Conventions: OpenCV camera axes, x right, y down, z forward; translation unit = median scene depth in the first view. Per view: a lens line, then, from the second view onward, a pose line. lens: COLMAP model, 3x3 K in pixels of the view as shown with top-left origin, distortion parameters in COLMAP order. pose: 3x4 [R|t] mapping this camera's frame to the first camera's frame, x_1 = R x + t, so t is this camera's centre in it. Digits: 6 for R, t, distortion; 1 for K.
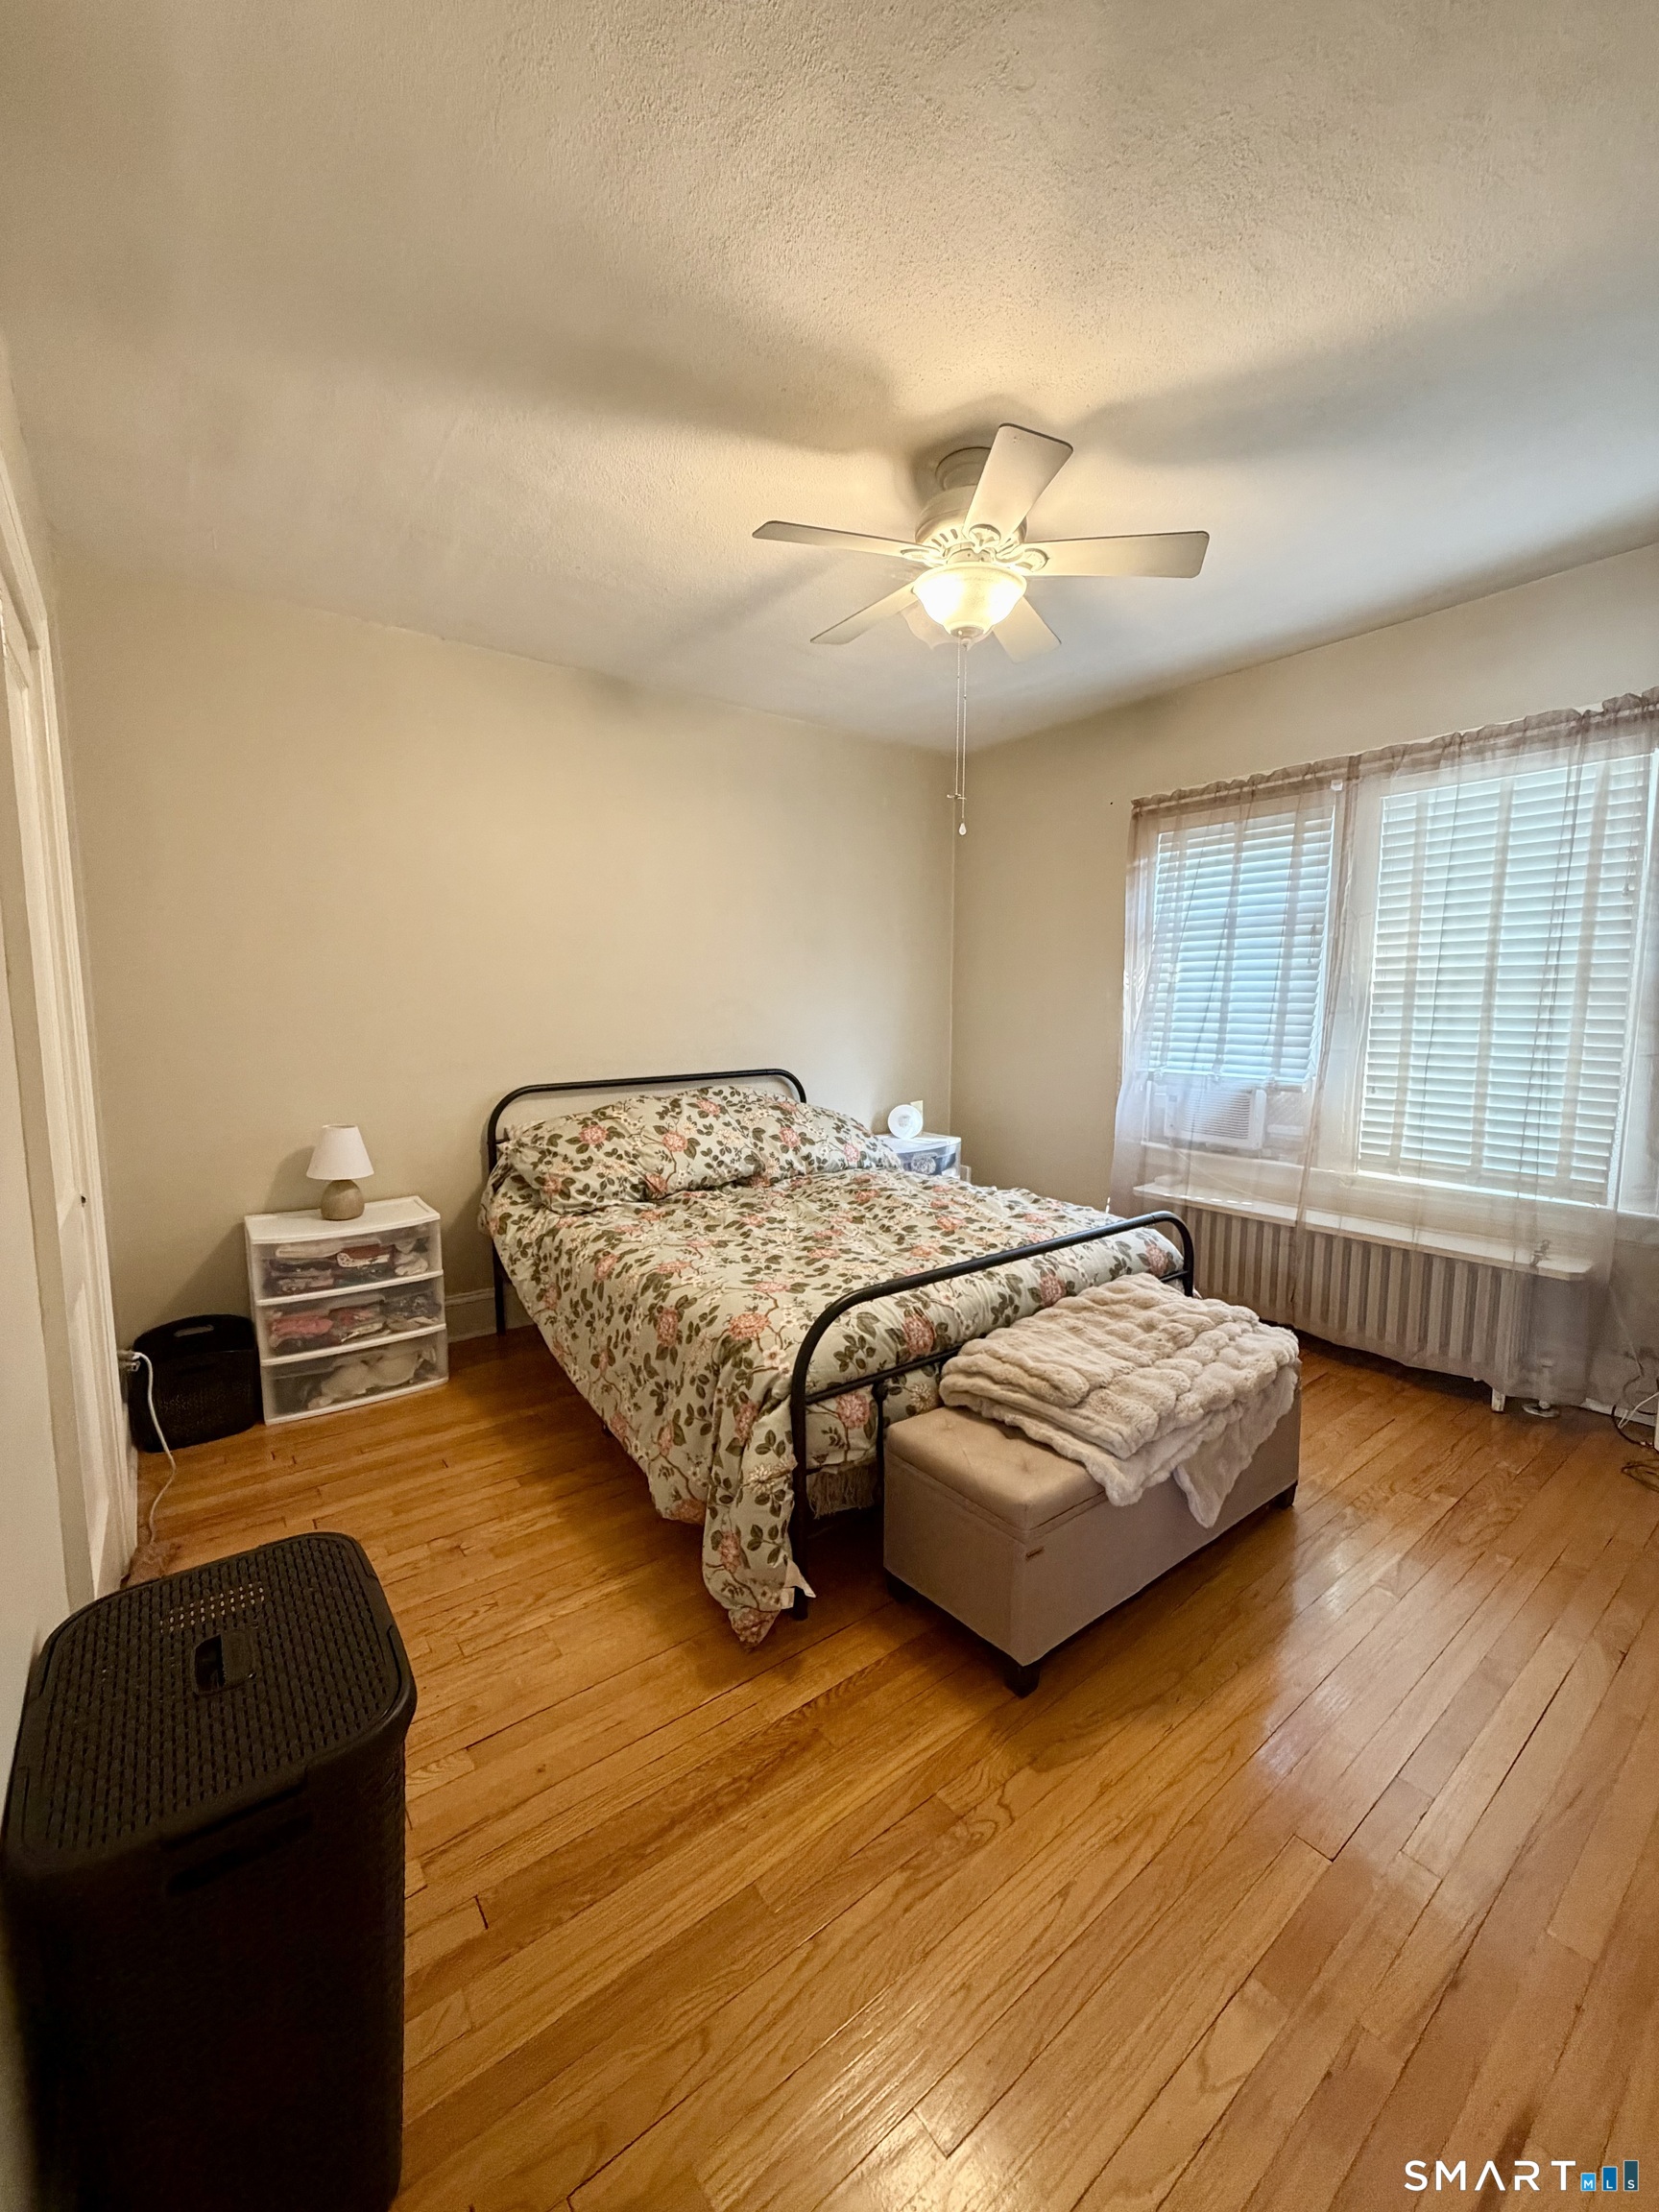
lens RADIAL K [[880.9, 0, 828.0], [0, 880.9, 1105.1], [0, 0, 1]] dist [-0.001138, -0.000199]
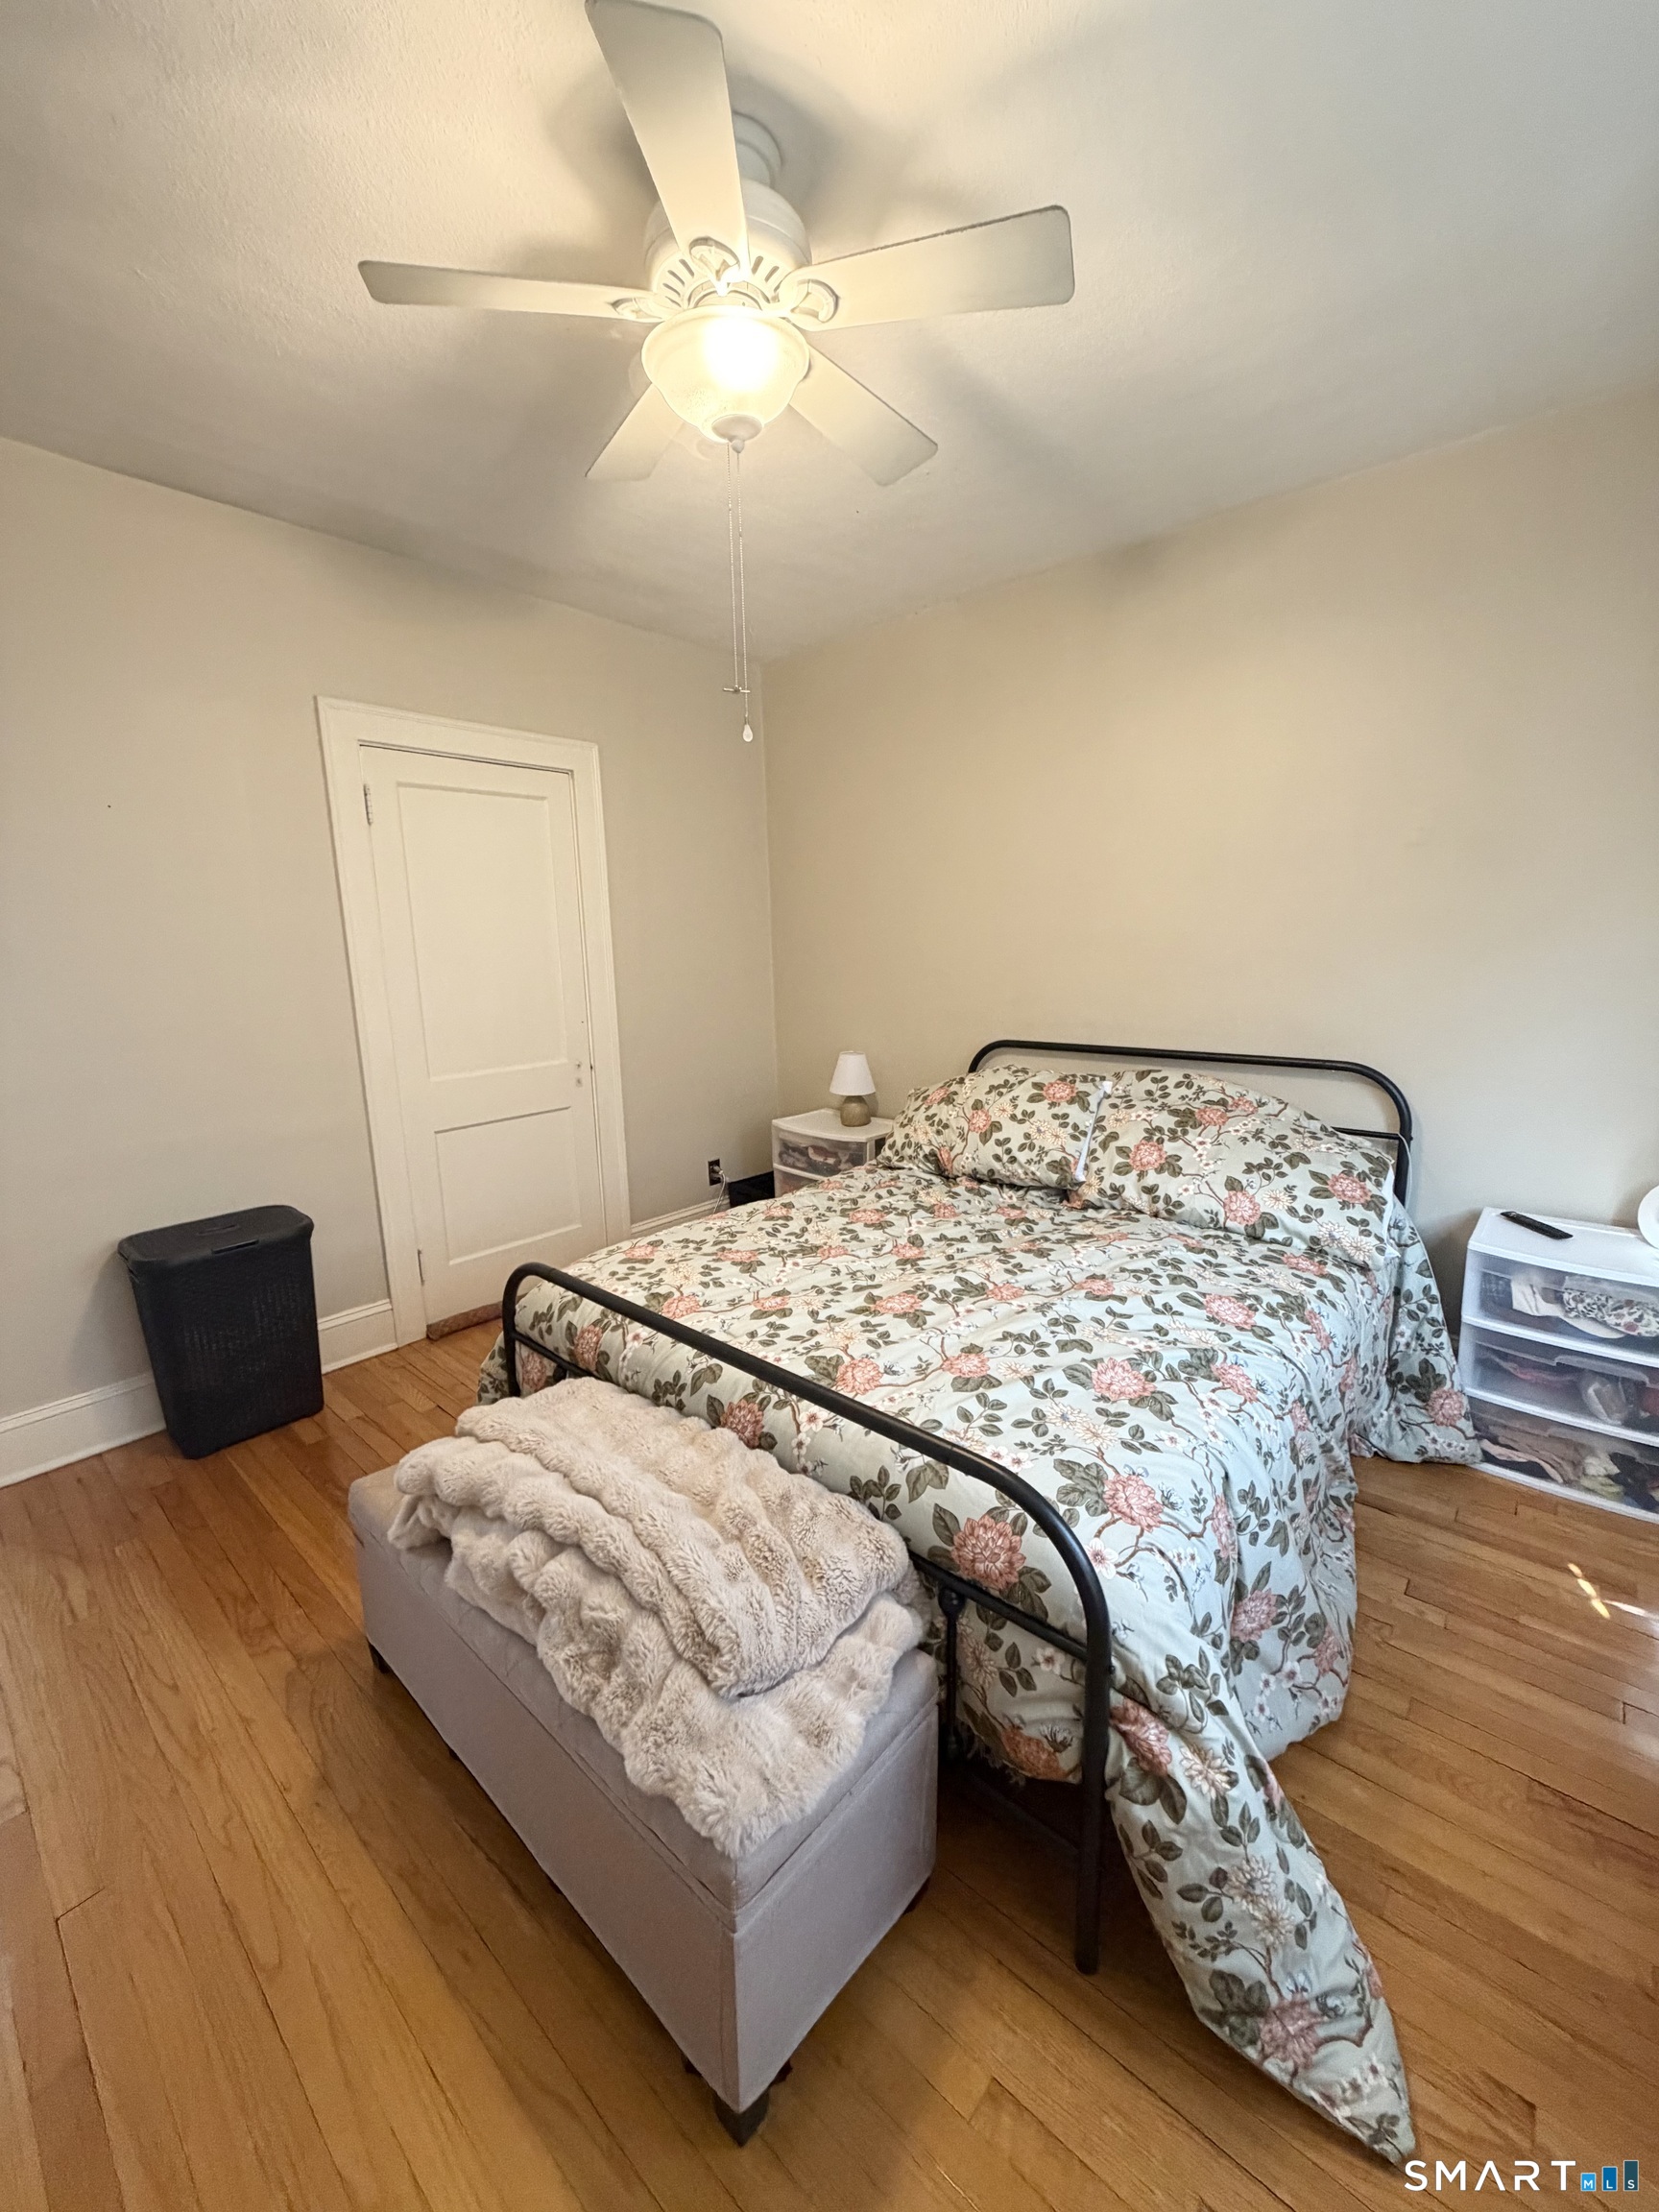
lens RADIAL K [[880.9, 0, 826.5], [0, 880.9, 1102.9], [0, 0, 1]] dist [-0.001138, -0.000199]
pose [[0.189849, 0.182896, -0.964628, 0.641358], [-0.098071, 0.981115, 0.166721, -0.107691], [0.976903, 0.062950, 0.204200, 0.676314]]
